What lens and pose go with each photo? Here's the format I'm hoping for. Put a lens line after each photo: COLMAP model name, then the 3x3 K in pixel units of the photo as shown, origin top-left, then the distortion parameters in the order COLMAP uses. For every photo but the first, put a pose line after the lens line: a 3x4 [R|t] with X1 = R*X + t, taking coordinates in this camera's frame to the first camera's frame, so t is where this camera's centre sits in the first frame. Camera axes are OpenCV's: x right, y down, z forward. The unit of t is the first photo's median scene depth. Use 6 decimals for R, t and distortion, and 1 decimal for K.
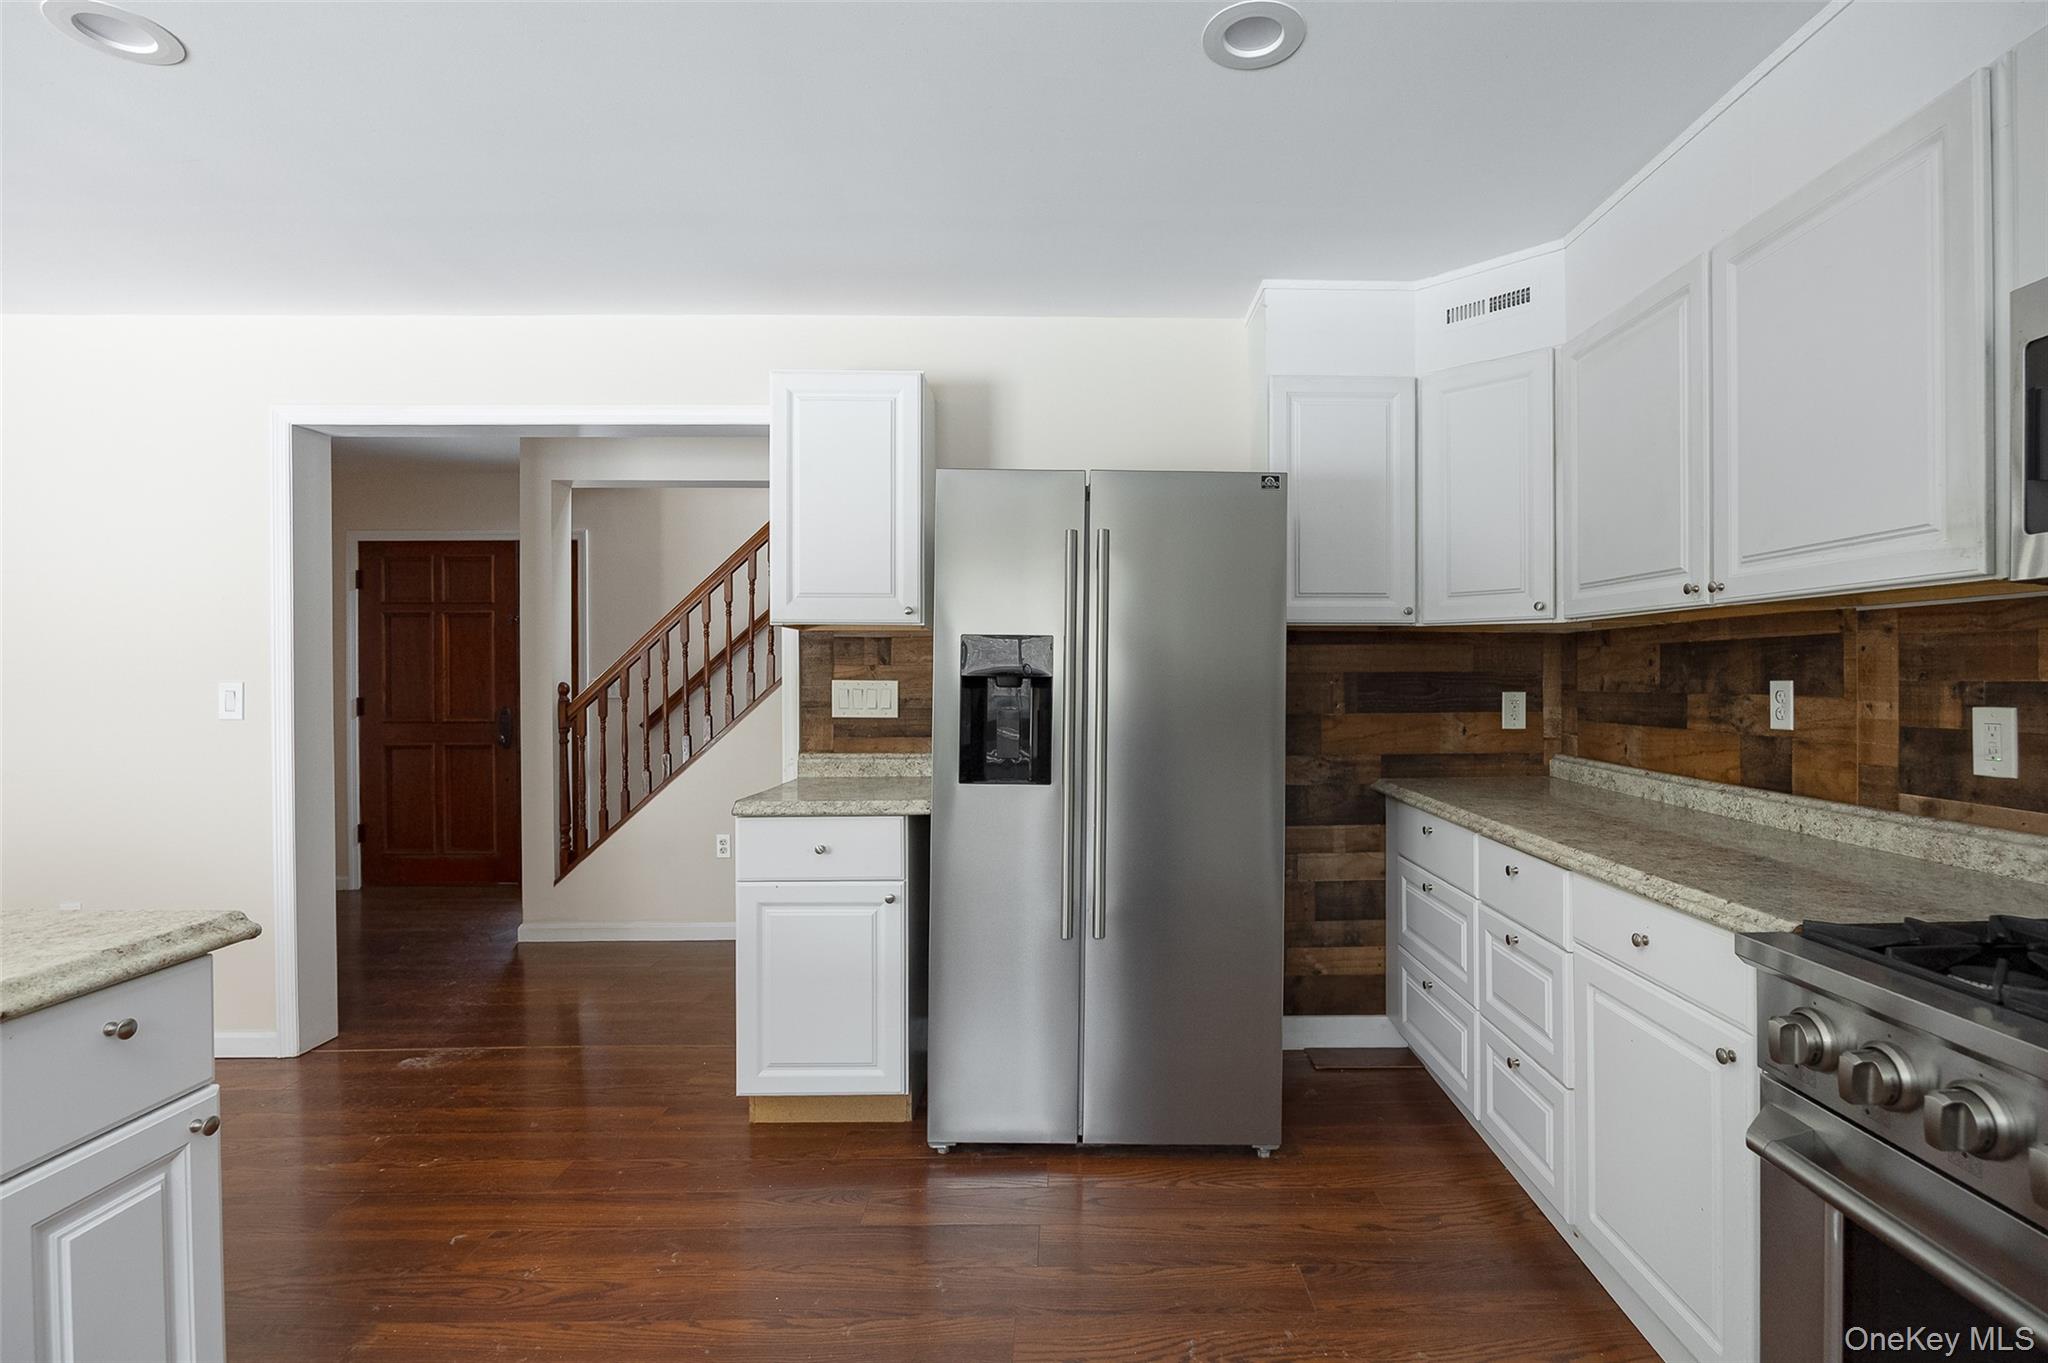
lens RADIAL K [[945.9, 0, 1036.6], [0, 945.9, 685.7], [0, 0, 1]] dist [-0.011102, 0.002620]
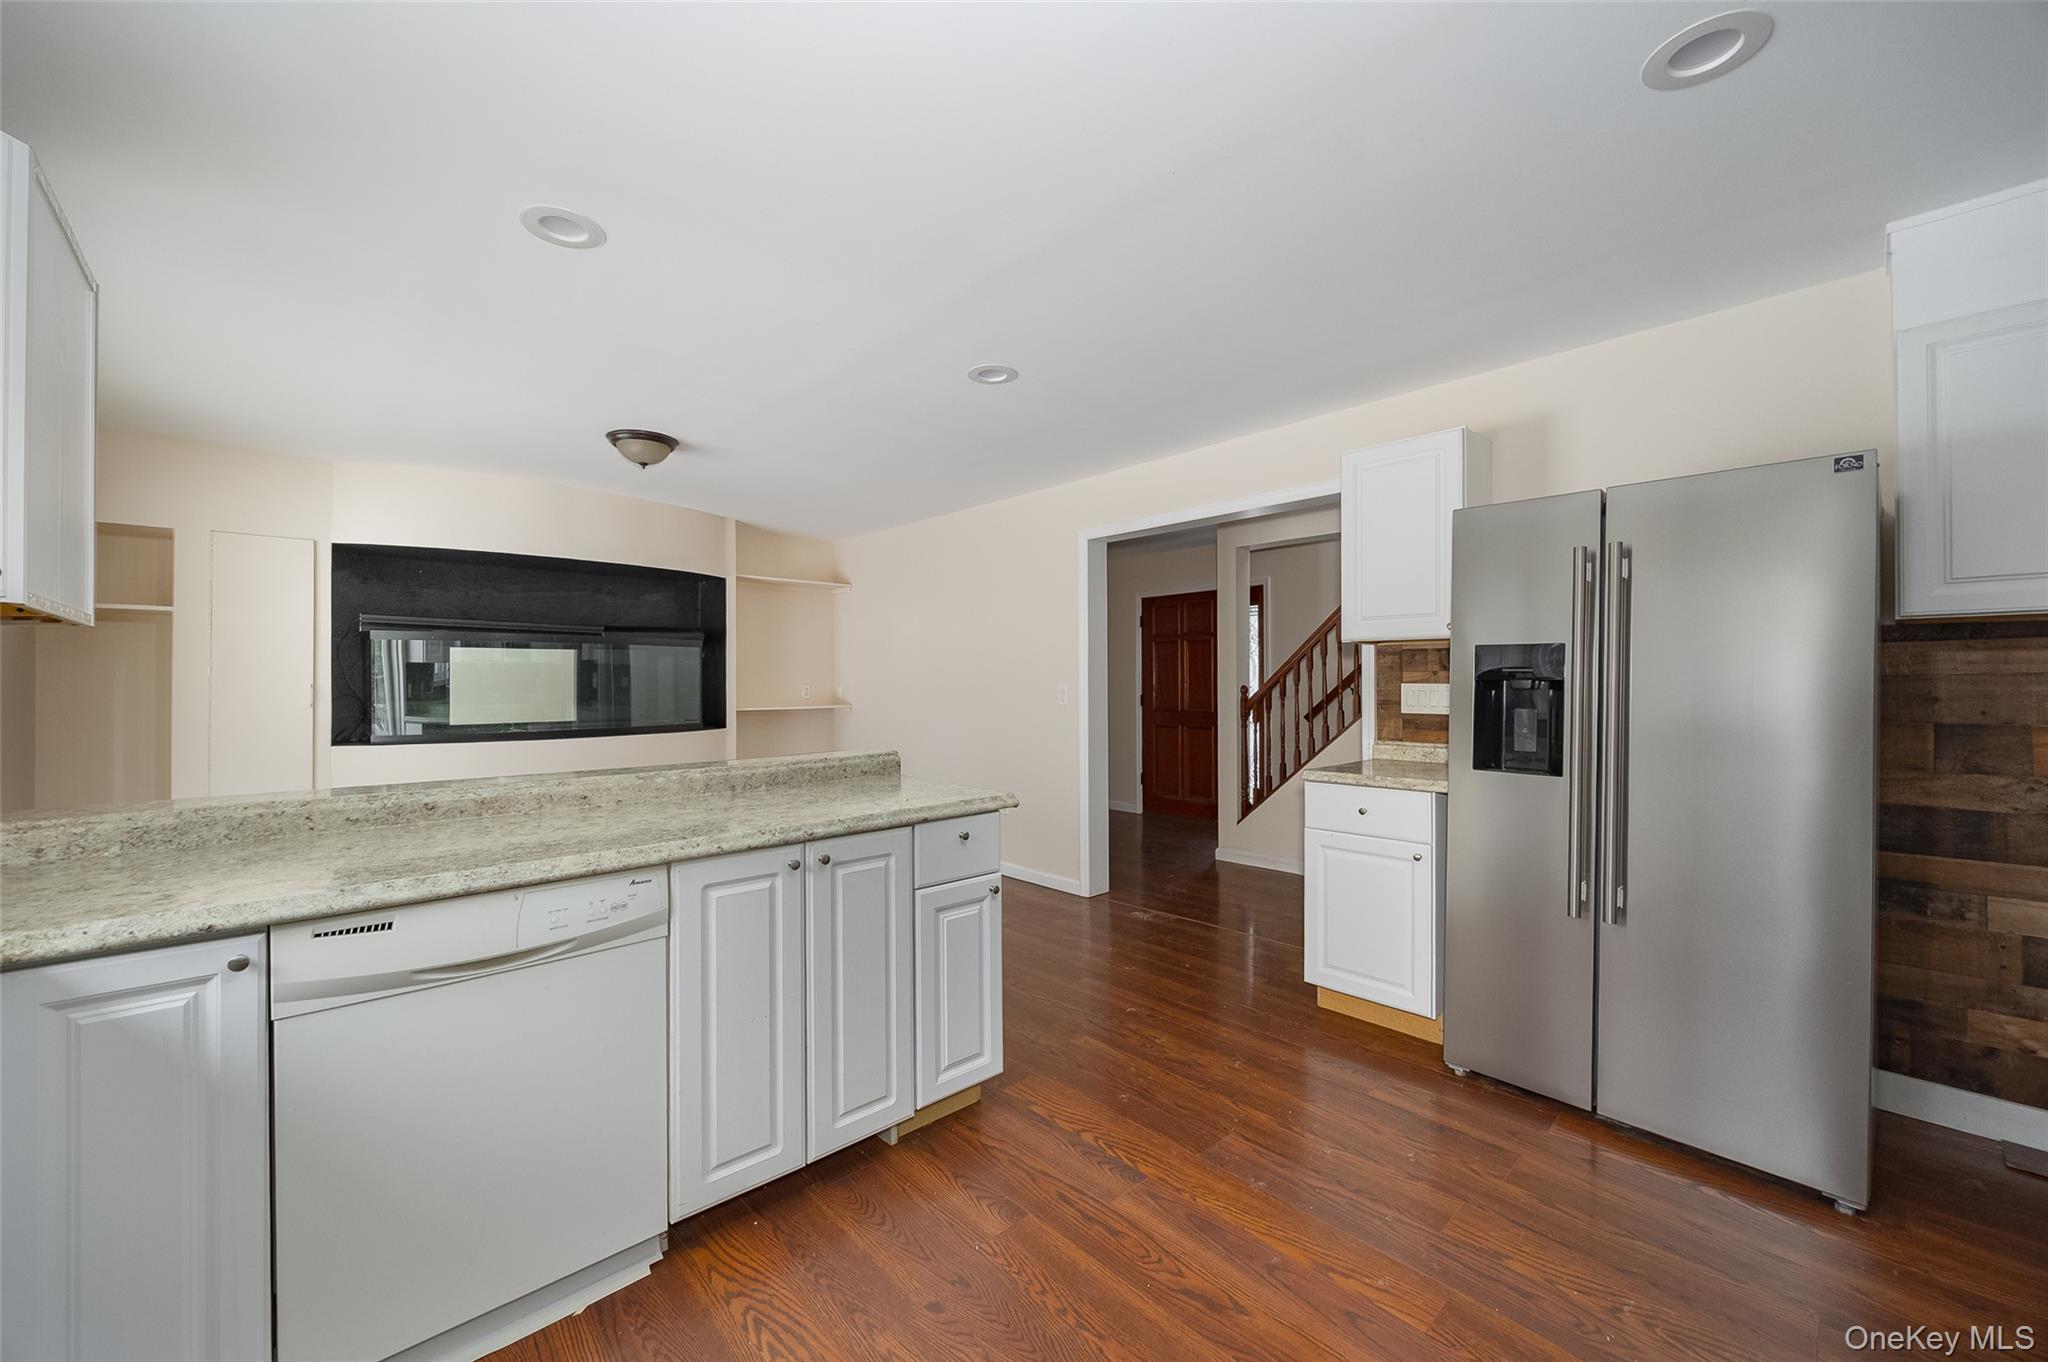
lens RADIAL K [[790.4, 0, 1026.0], [0, 790.4, 684.7], [0, 0, 1]] dist [0.000305, -0.000046]
pose [[0.664005, 0.000140, -0.747728, 0.283555], [-0.003436, 0.999990, -0.002864, 0.000610], [0.747720, 0.004471, 0.663999, -0.086899]]
